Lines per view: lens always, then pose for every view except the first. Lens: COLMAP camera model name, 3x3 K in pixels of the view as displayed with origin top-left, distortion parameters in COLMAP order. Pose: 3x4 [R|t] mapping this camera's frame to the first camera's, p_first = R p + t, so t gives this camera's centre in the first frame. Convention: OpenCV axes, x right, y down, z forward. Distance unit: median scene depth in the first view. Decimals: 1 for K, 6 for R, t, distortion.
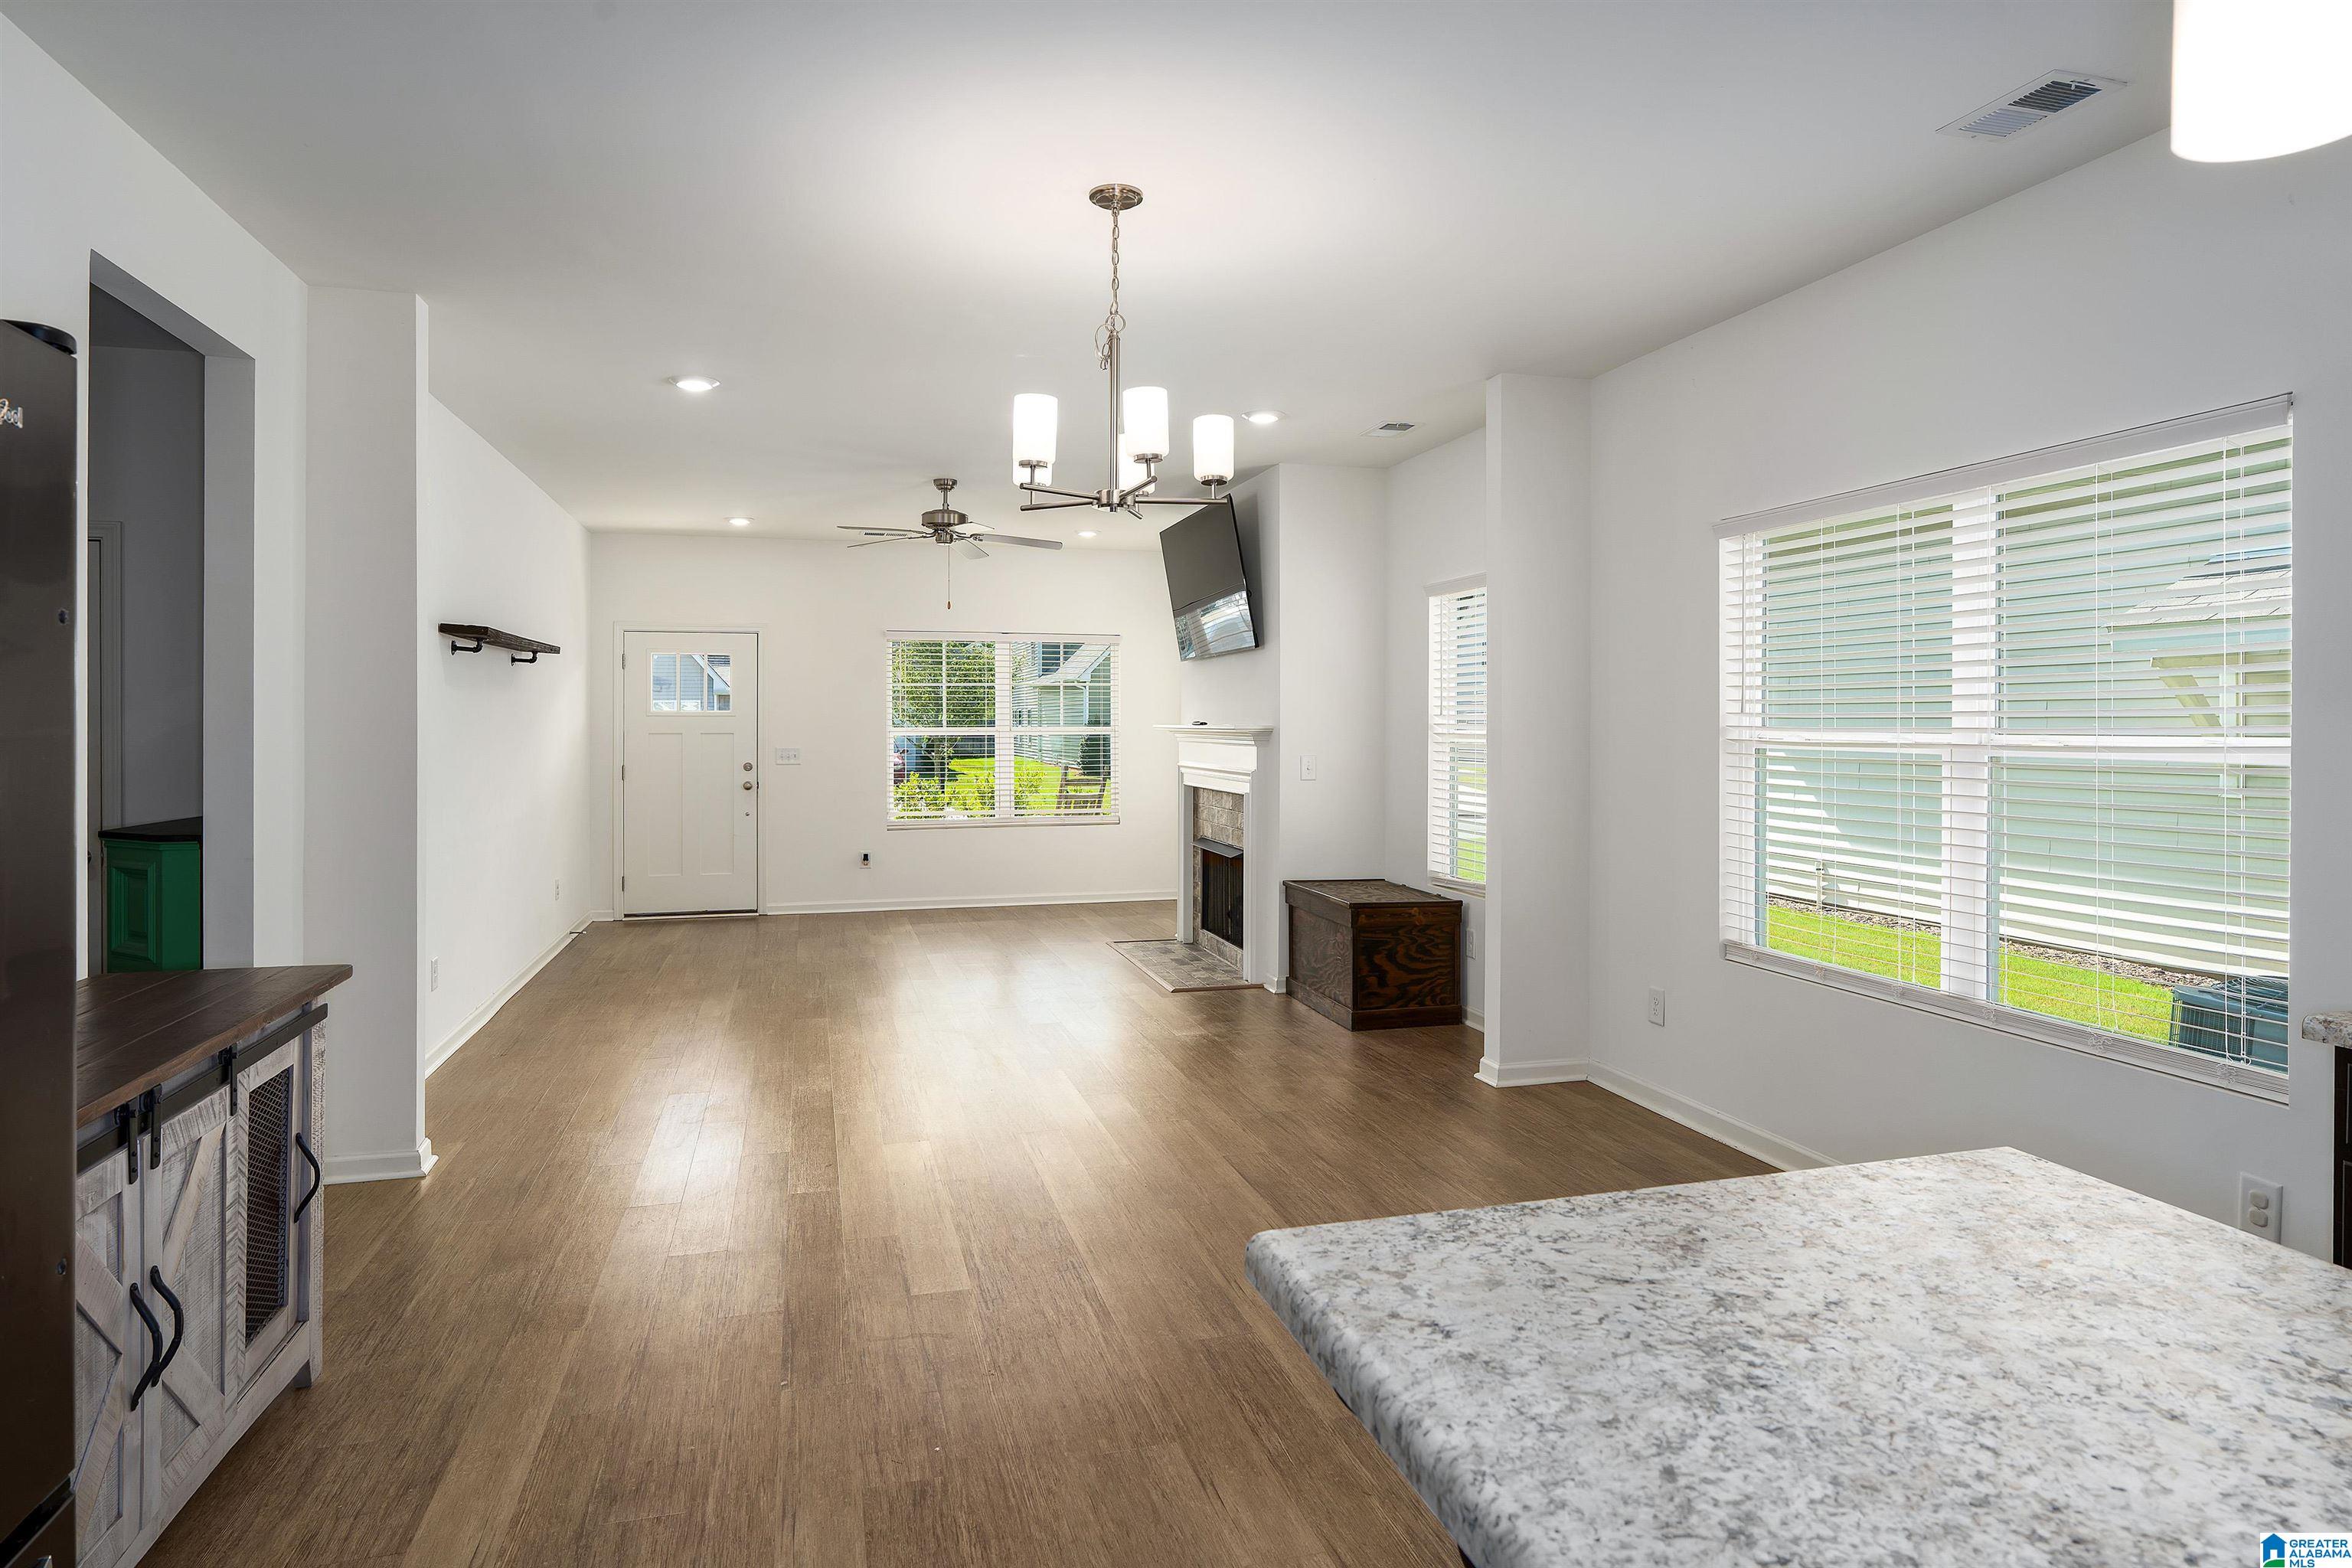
lens RADIAL K [[1339.5, 0, 1180.7], [0, 1339.5, 729.2], [0, 0, 1]] dist [0.000442, 0.000018]
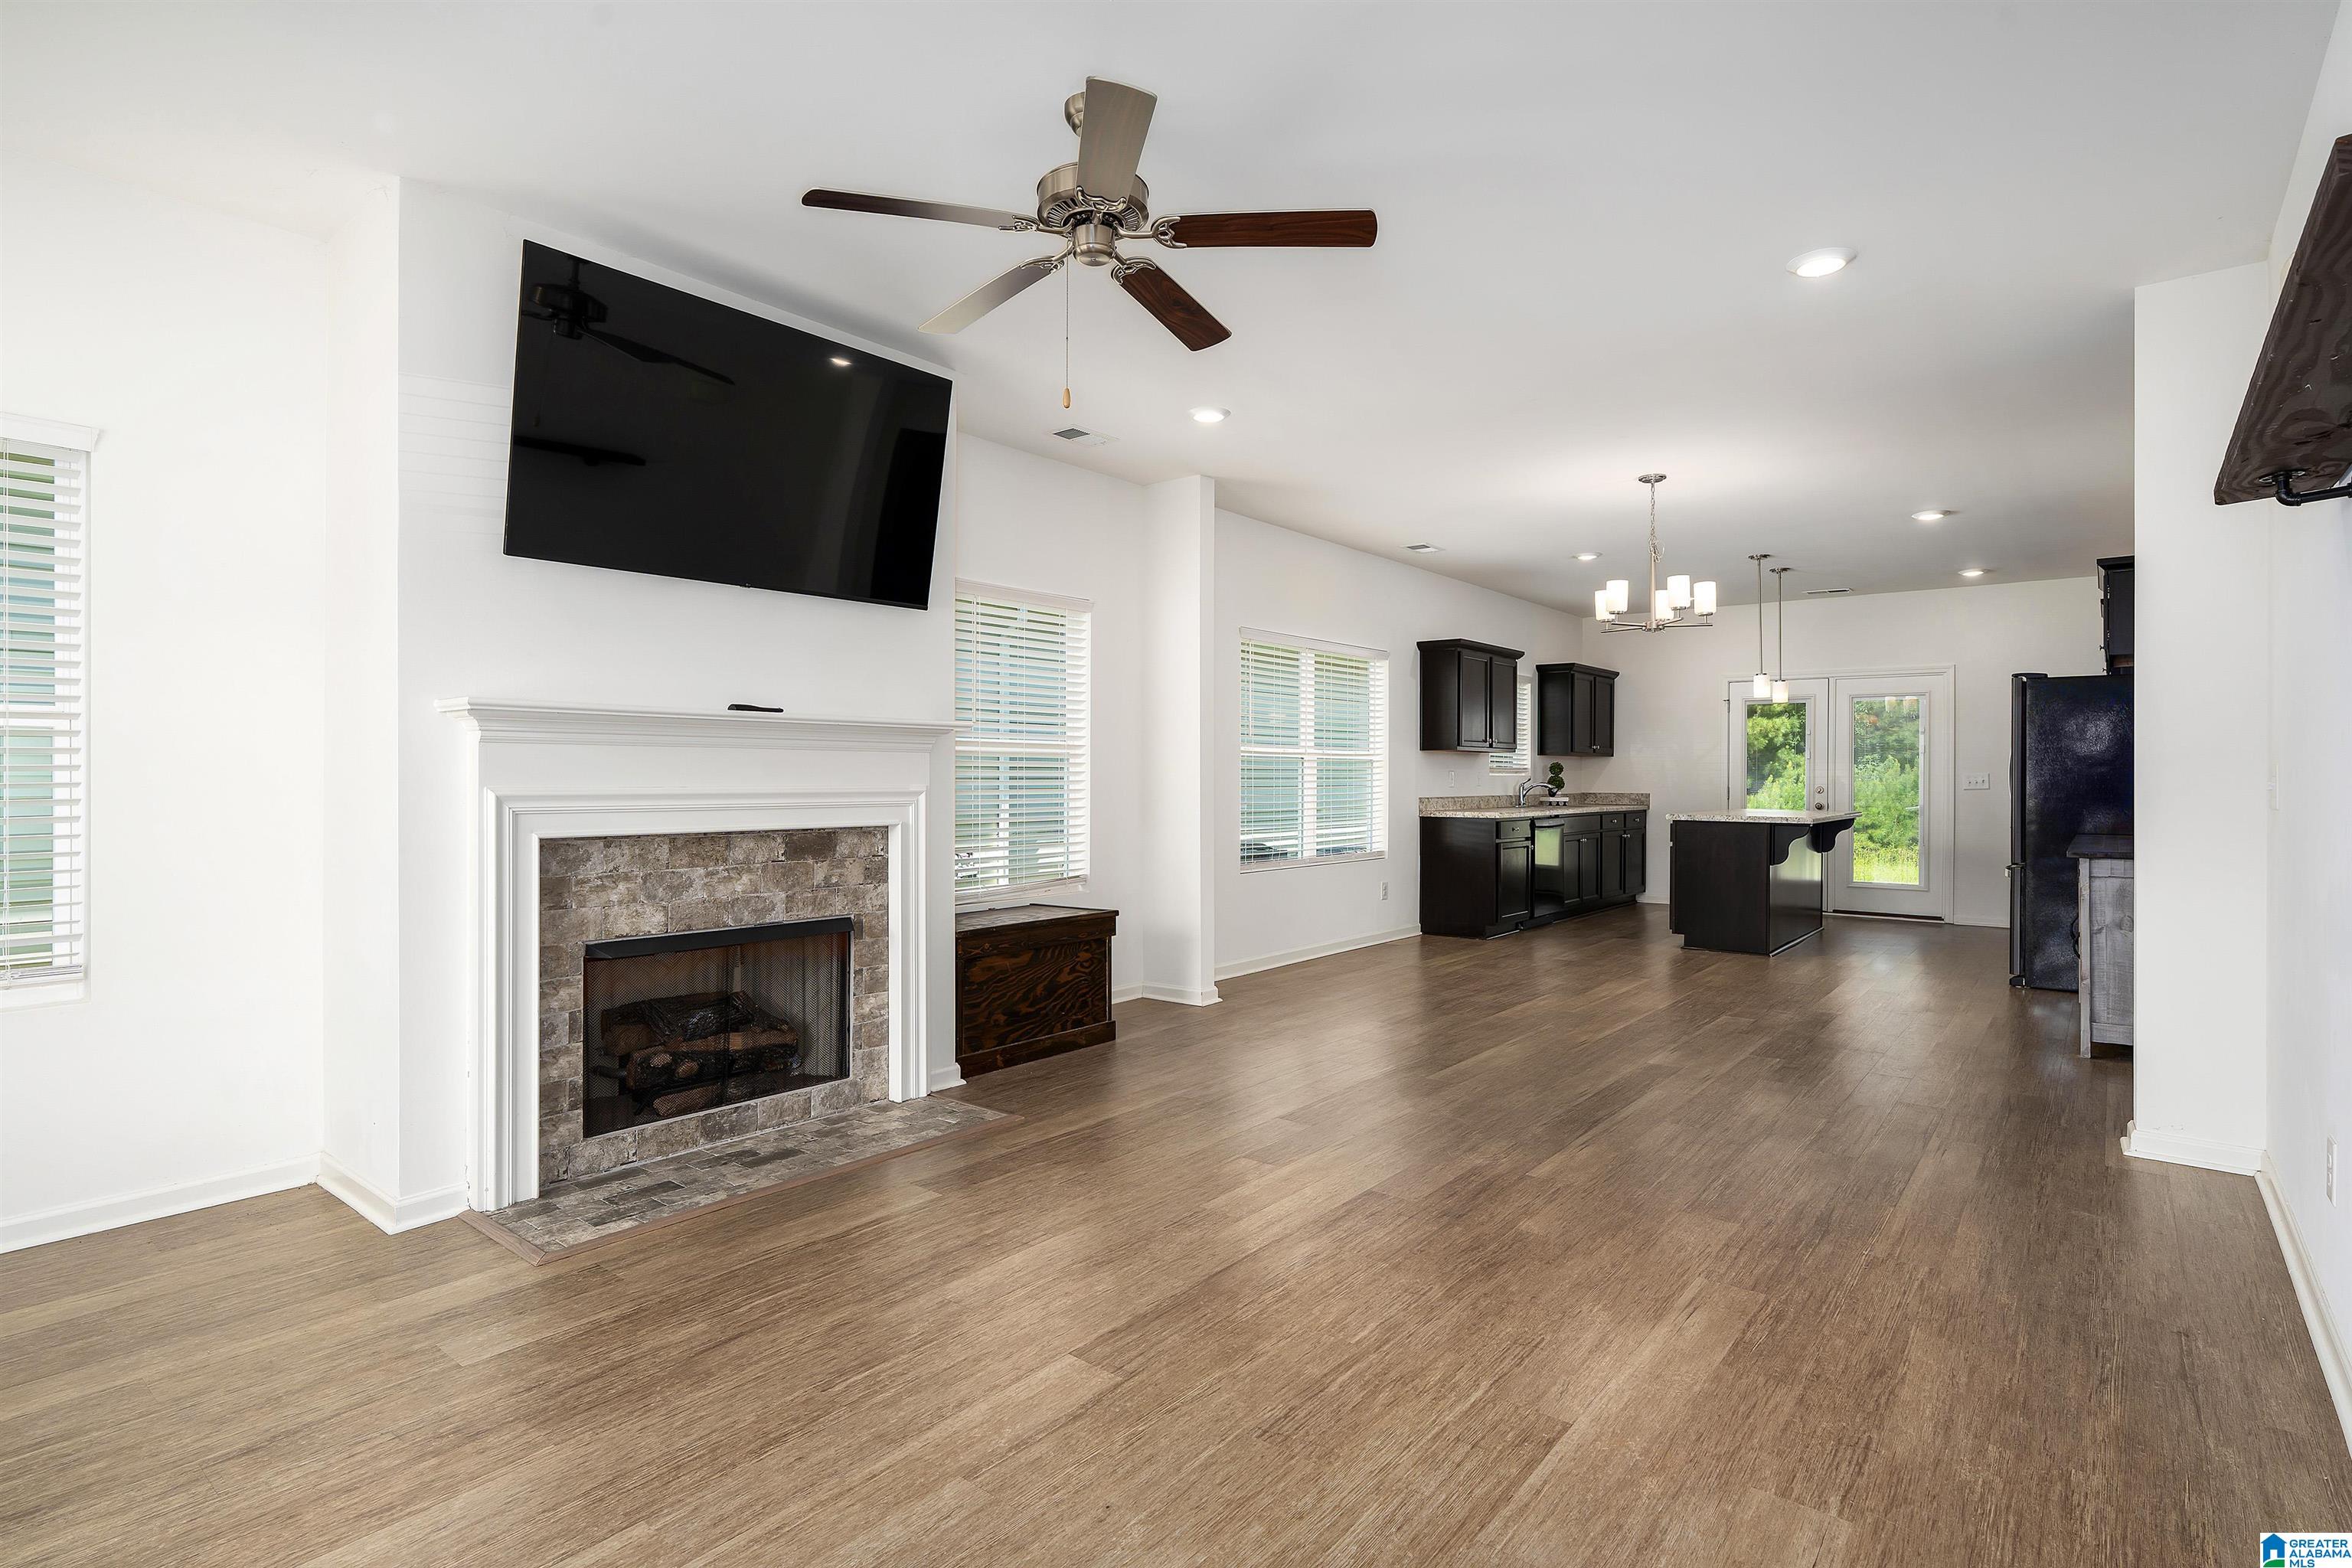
lens RADIAL K [[1159.2, 0, 1176.0], [0, 1159.2, 784.0], [0, 0, 1]] dist [-0.003582, -0.000462]
pose [[-0.577035, -0.005934, 0.816698, -0.426019], [0.000960, 0.999968, 0.007944, 0.020893], [-0.816719, 0.005368, -0.577011, 1.037948]]
